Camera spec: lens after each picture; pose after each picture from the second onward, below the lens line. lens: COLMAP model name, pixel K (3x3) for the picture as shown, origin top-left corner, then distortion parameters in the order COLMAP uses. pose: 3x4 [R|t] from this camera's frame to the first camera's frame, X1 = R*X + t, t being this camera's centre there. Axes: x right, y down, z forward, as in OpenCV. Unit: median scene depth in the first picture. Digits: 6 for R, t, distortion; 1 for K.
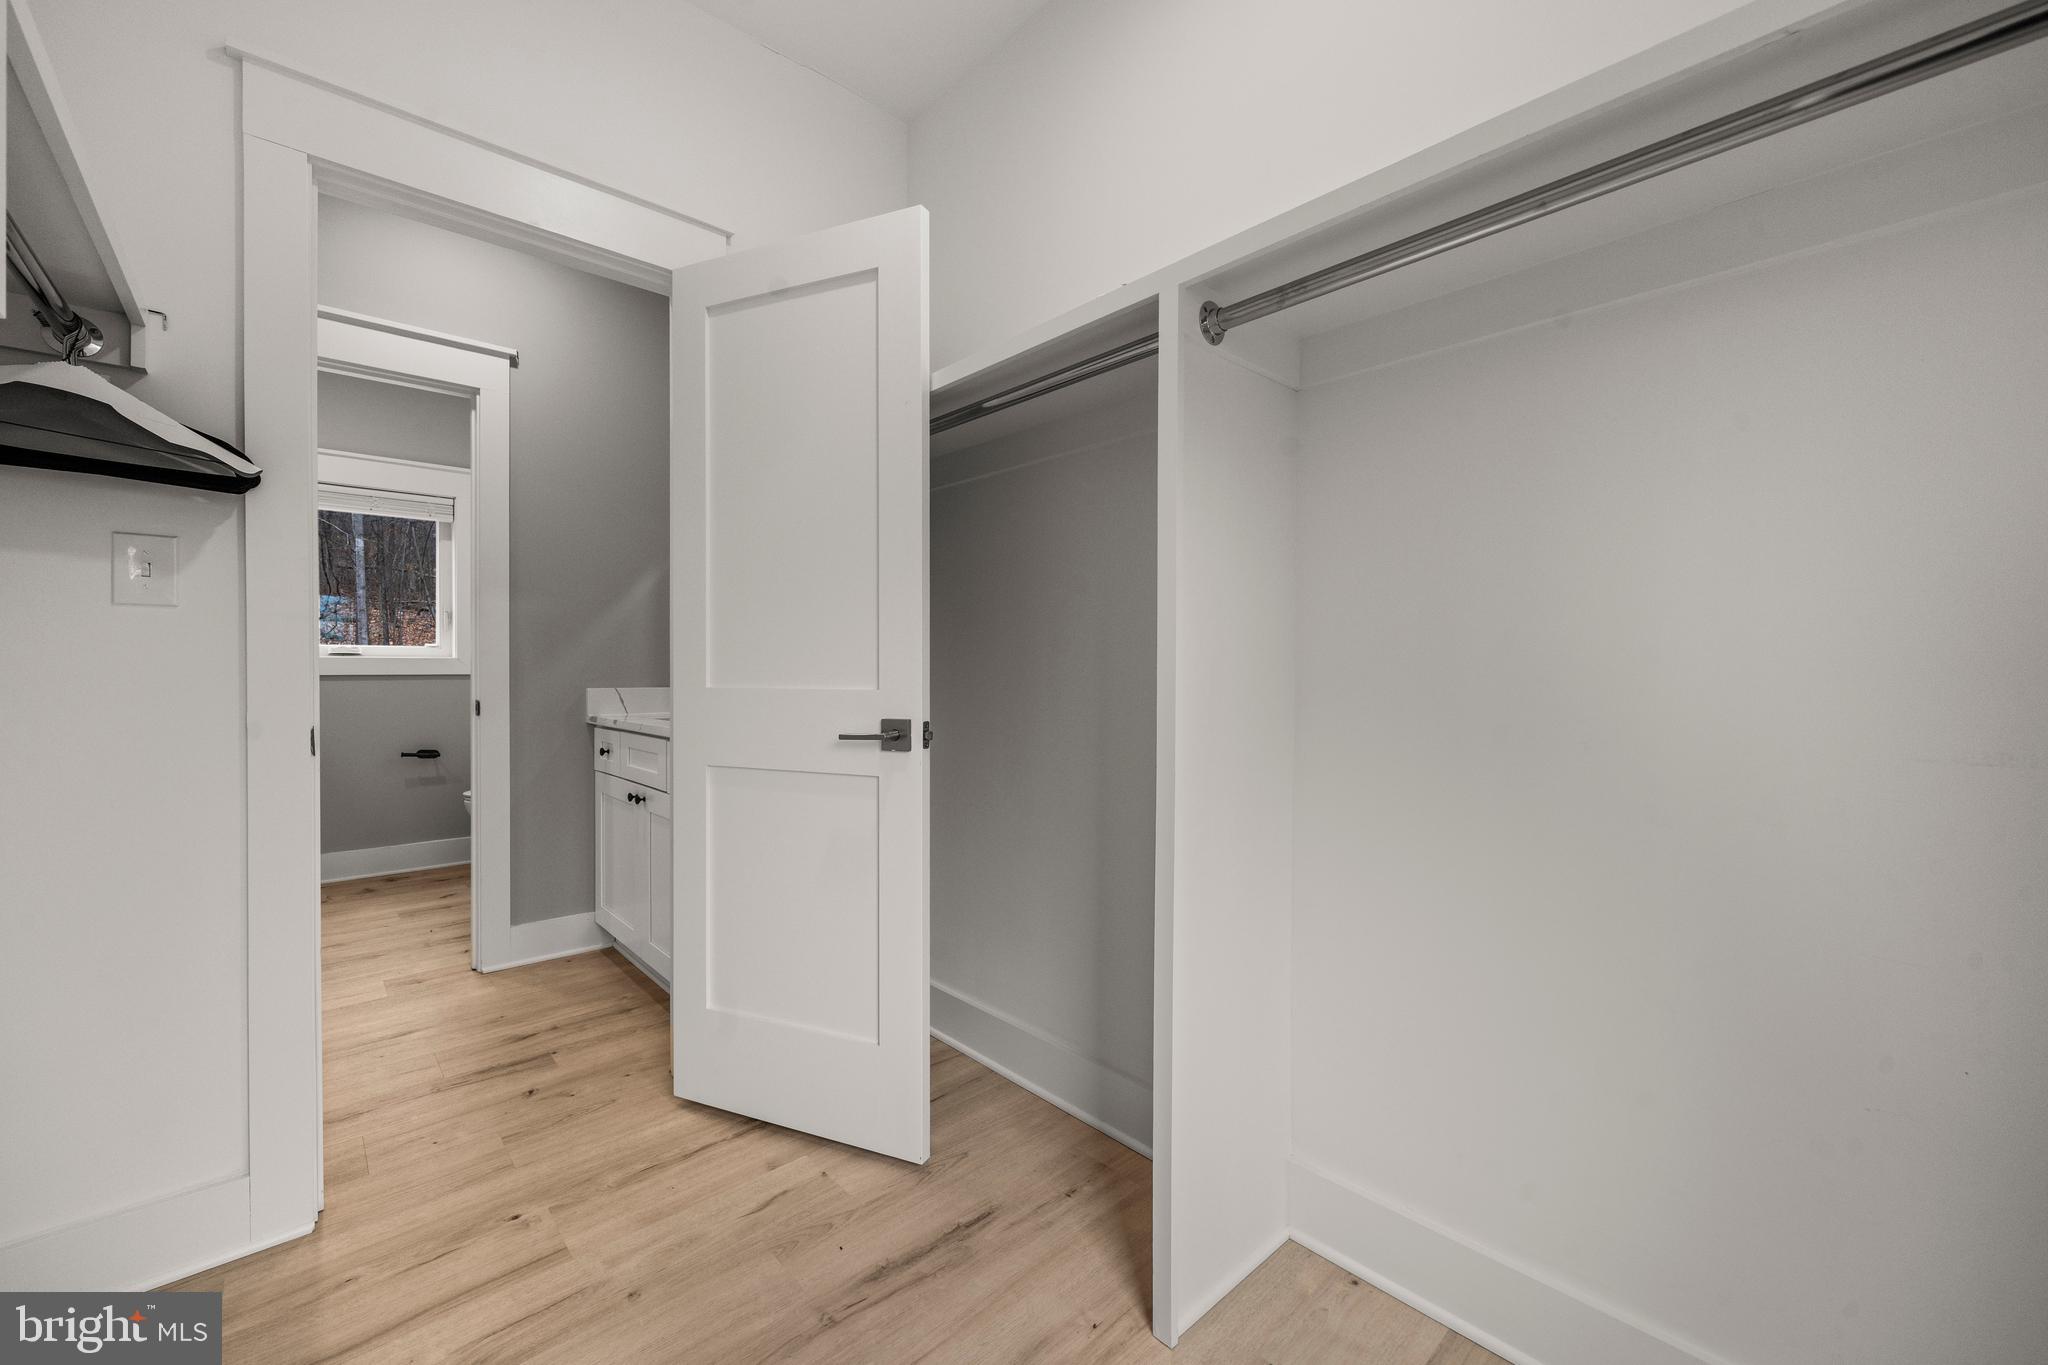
lens RADIAL K [[806.9, 0, 1024.6], [0, 806.9, 670.6], [0, 0, 1]] dist [-0.002364, 0.000461]
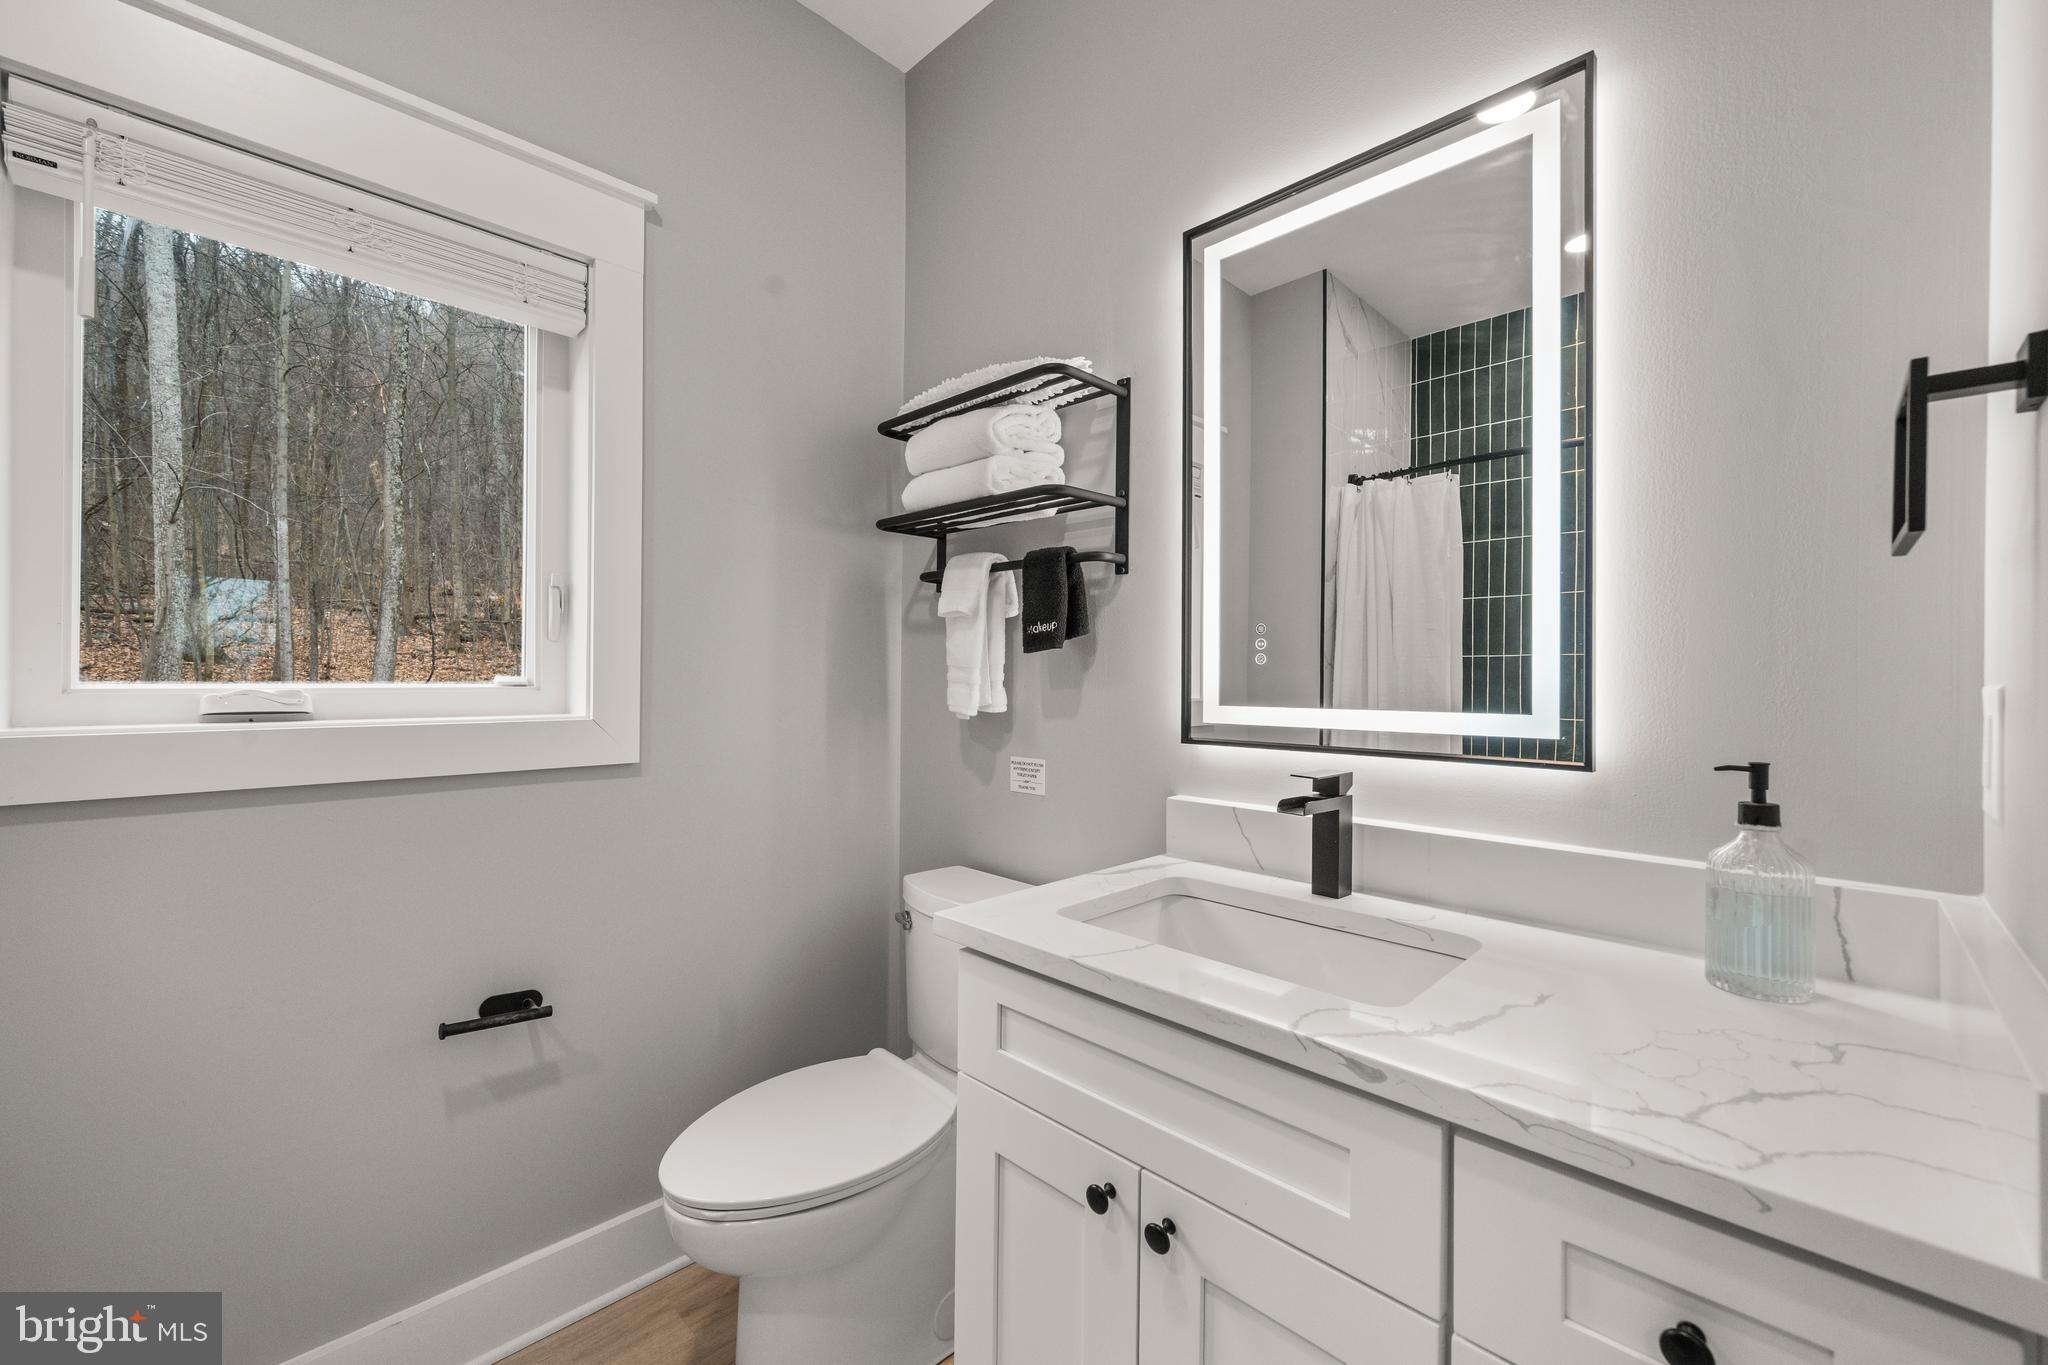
lens RADIAL K [[806.9, 0, 1018.4], [0, 806.9, 672.1], [0, 0, 1]] dist [-0.002364, 0.000461]
pose [[0.998614, 0.004302, 0.052447, -0.131450], [-0.003965, 0.999971, -0.006530, -0.008355], [-0.052474, 0.006313, 0.998602, 0.156595]]
